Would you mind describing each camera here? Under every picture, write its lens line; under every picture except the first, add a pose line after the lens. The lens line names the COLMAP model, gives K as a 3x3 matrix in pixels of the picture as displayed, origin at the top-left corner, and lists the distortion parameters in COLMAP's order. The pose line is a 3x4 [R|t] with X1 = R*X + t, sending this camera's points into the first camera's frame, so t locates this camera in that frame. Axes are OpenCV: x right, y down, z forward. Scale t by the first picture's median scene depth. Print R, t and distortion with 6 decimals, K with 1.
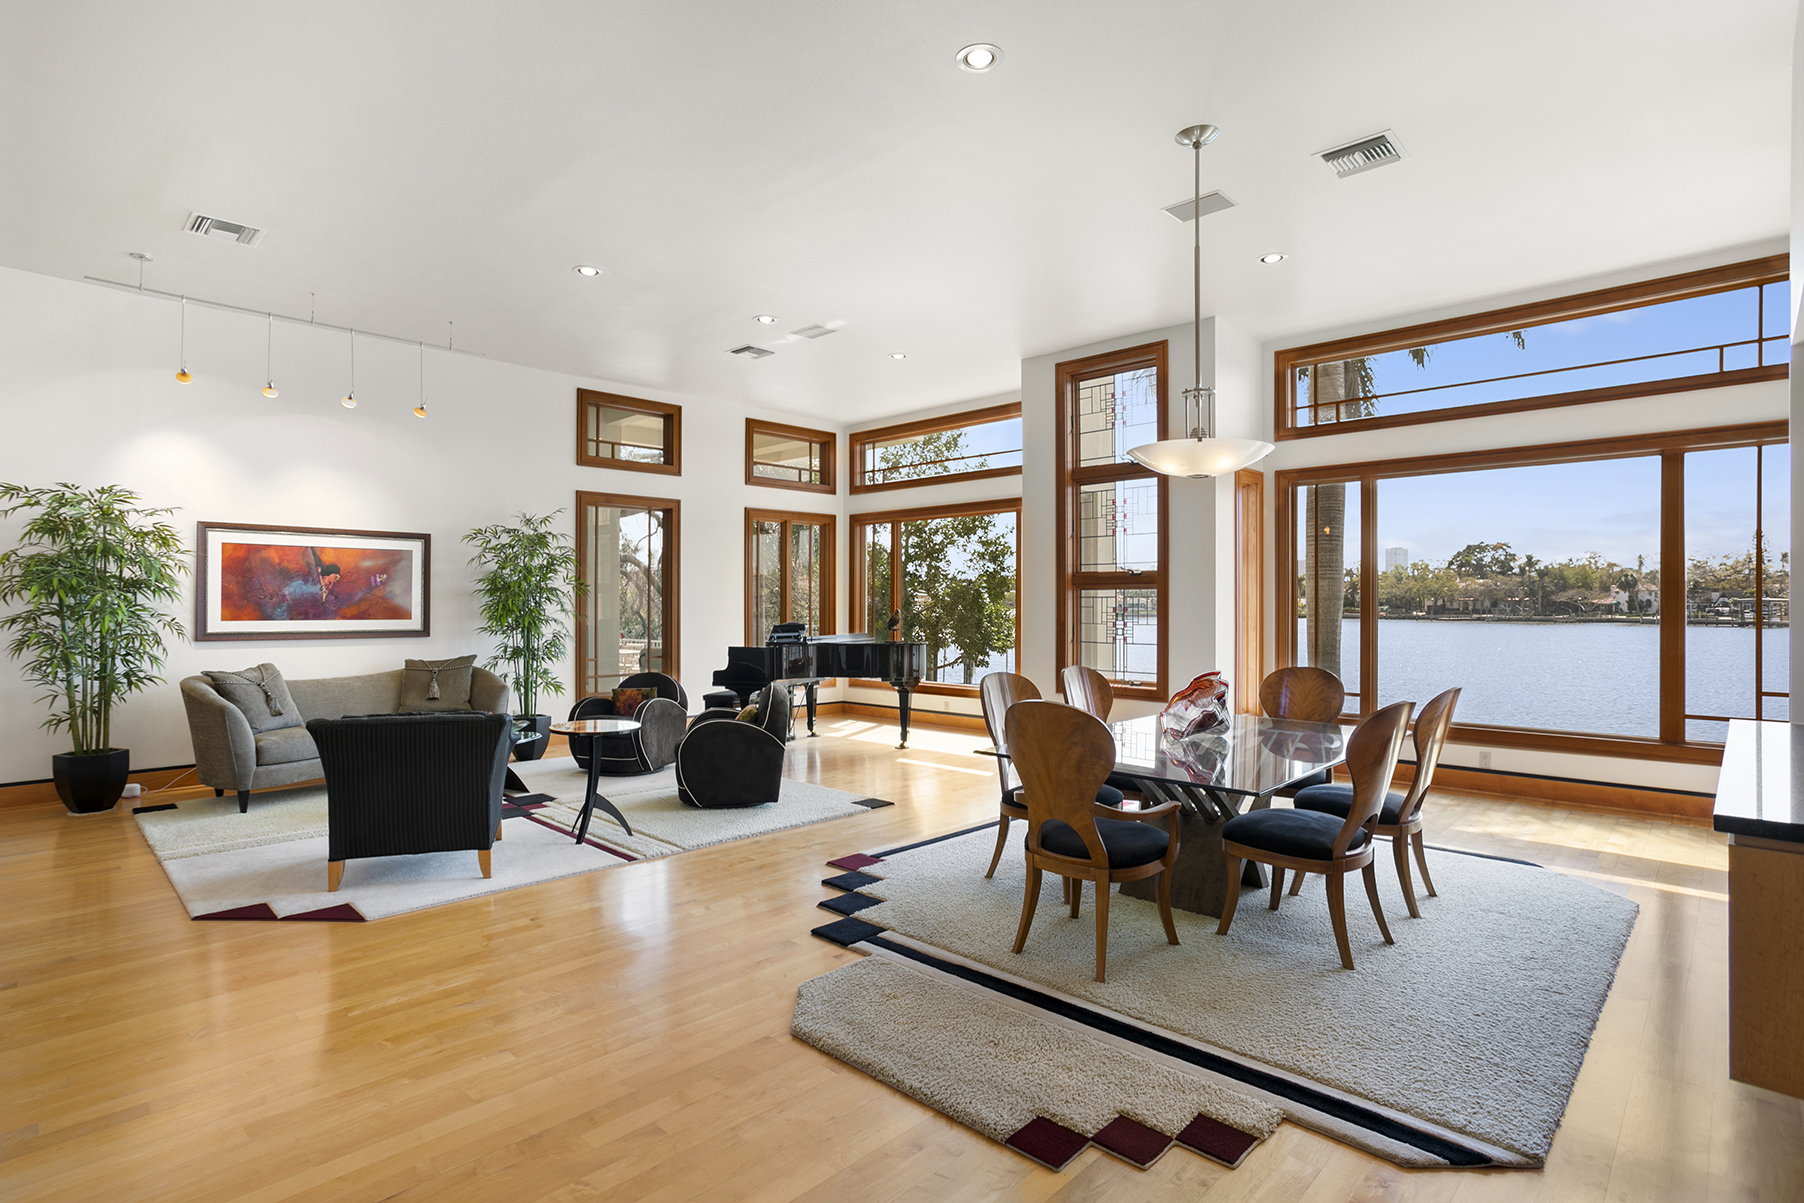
lens RADIAL K [[923.2, 0, 904.8], [0, 923.2, 605.0], [0, 0, 1]] dist [-0.030976, 0.009013]
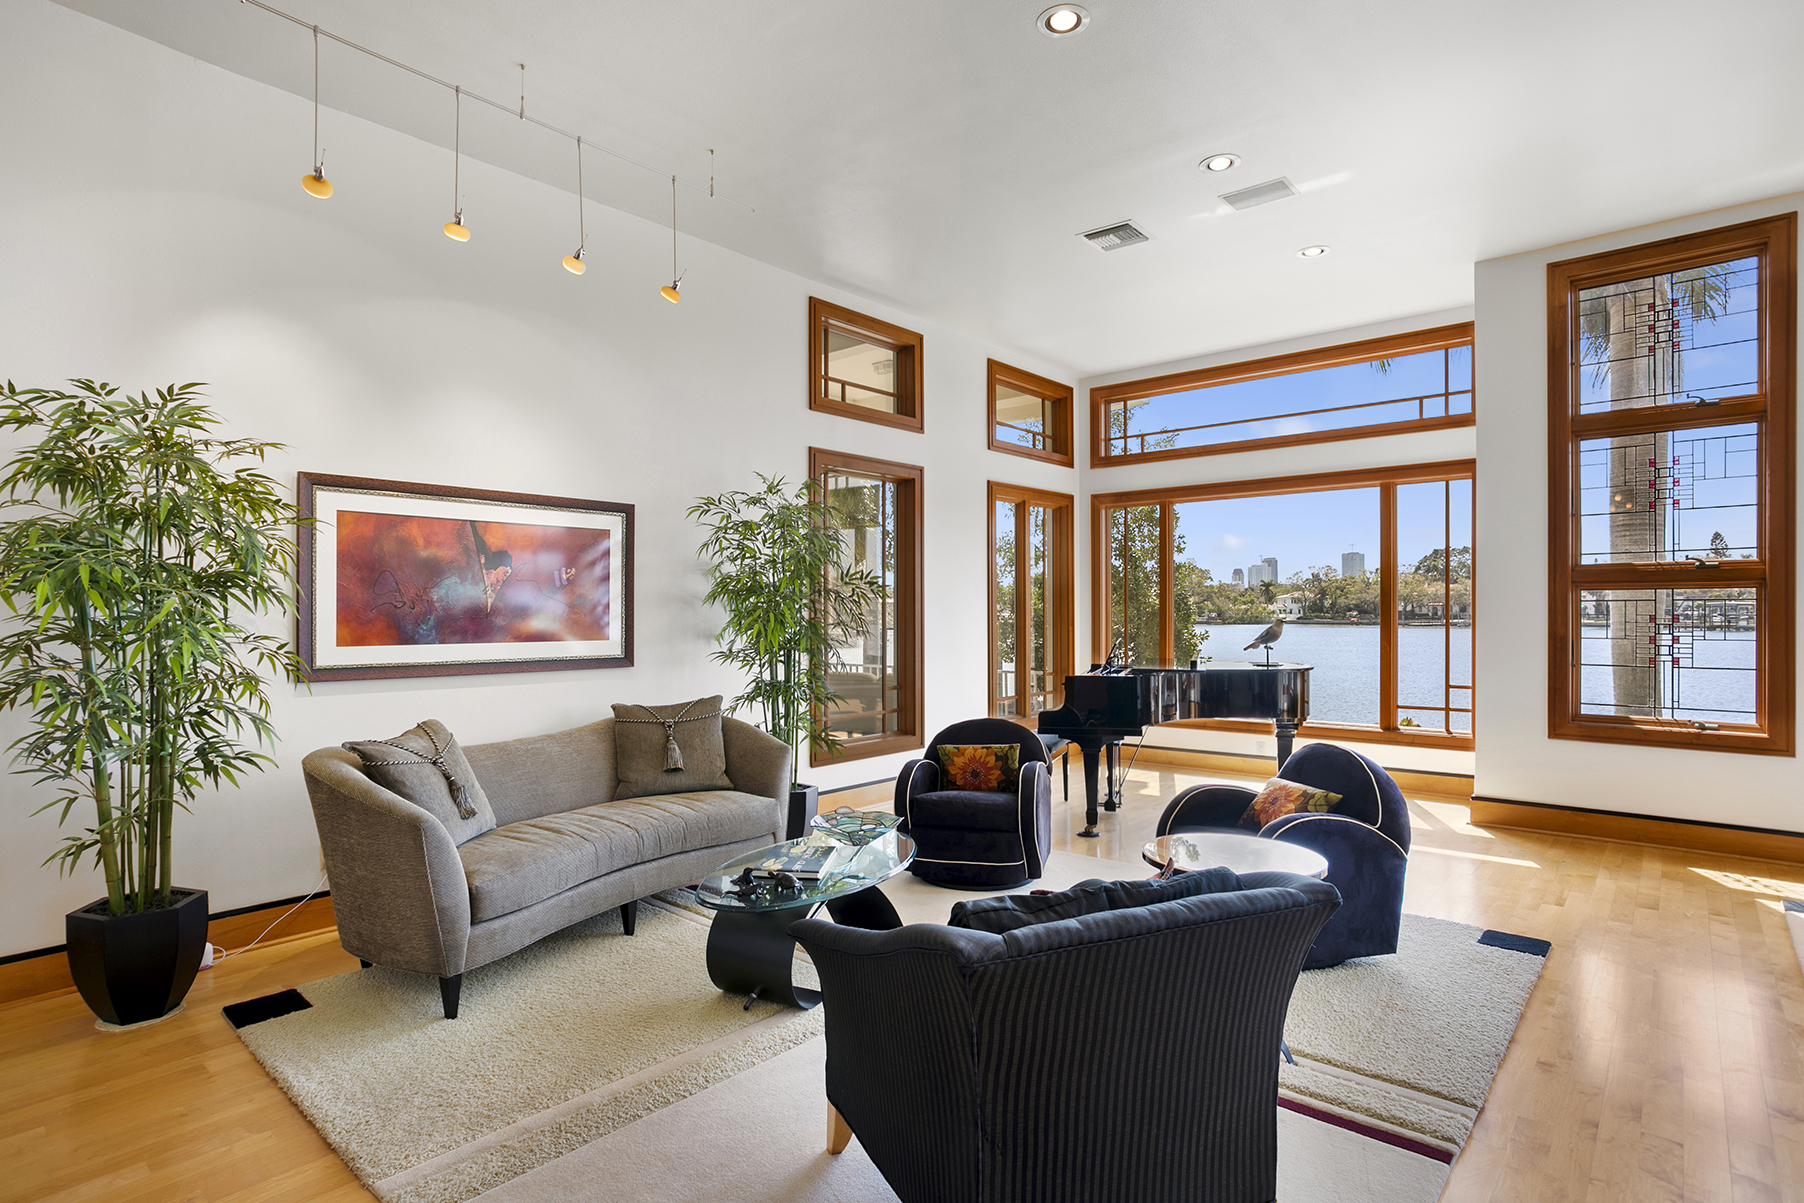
lens RADIAL K [[923.2, 0, 874.3], [0, 923.2, 617.4], [0, 0, 1]] dist [-0.030976, 0.009013]
pose [[0.998456, -0.004655, 0.055345, -0.409309], [0.004355, 0.999975, 0.005531, -0.002253], [-0.055369, -0.005281, 0.998452, 0.370409]]
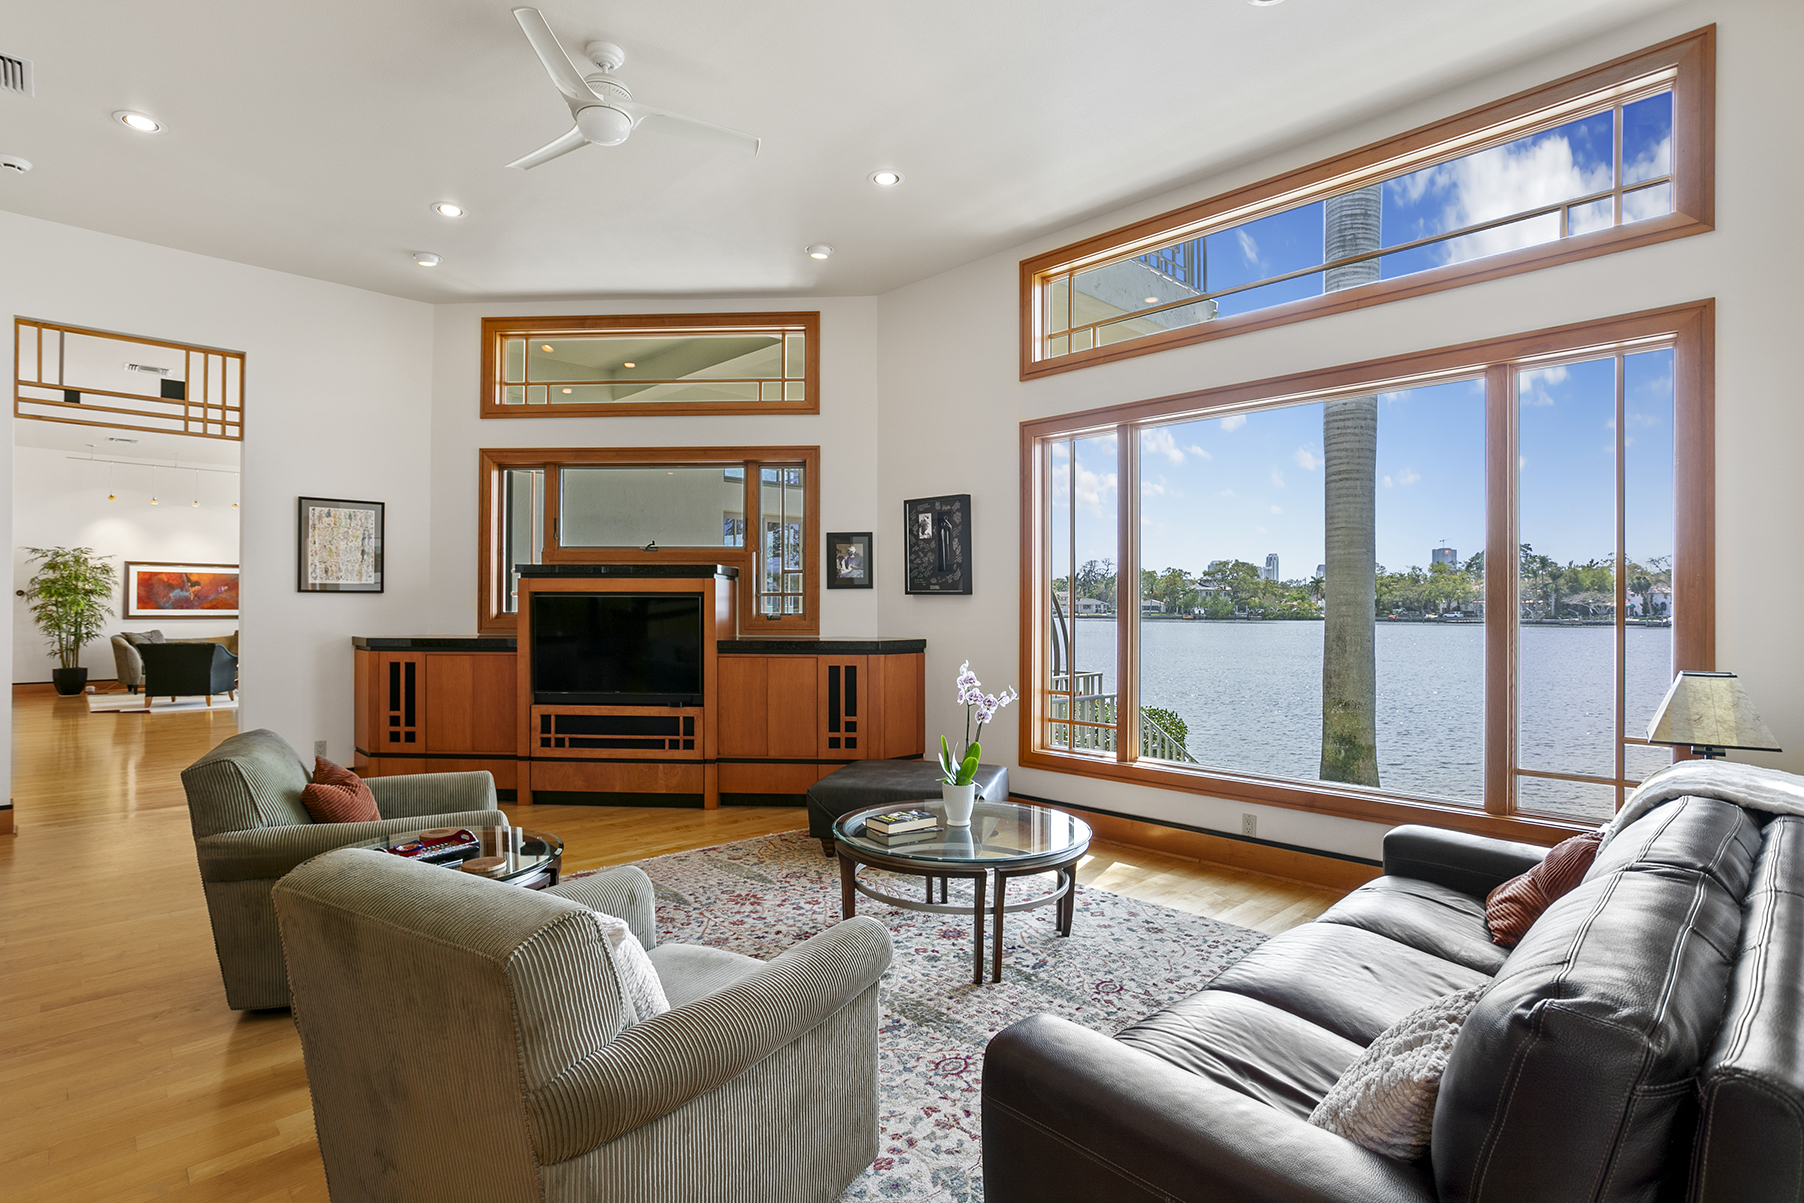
lens RADIAL K [[923.2, 0, 900.7], [0, 923.2, 602.9], [0, 0, 1]] dist [-0.030976, 0.009013]
pose [[0.999032, 0.002139, -0.043948, 0.980172], [-0.002309, 0.999990, -0.003805, 0.006109], [0.043939, 0.003902, 0.999027, -0.894491]]
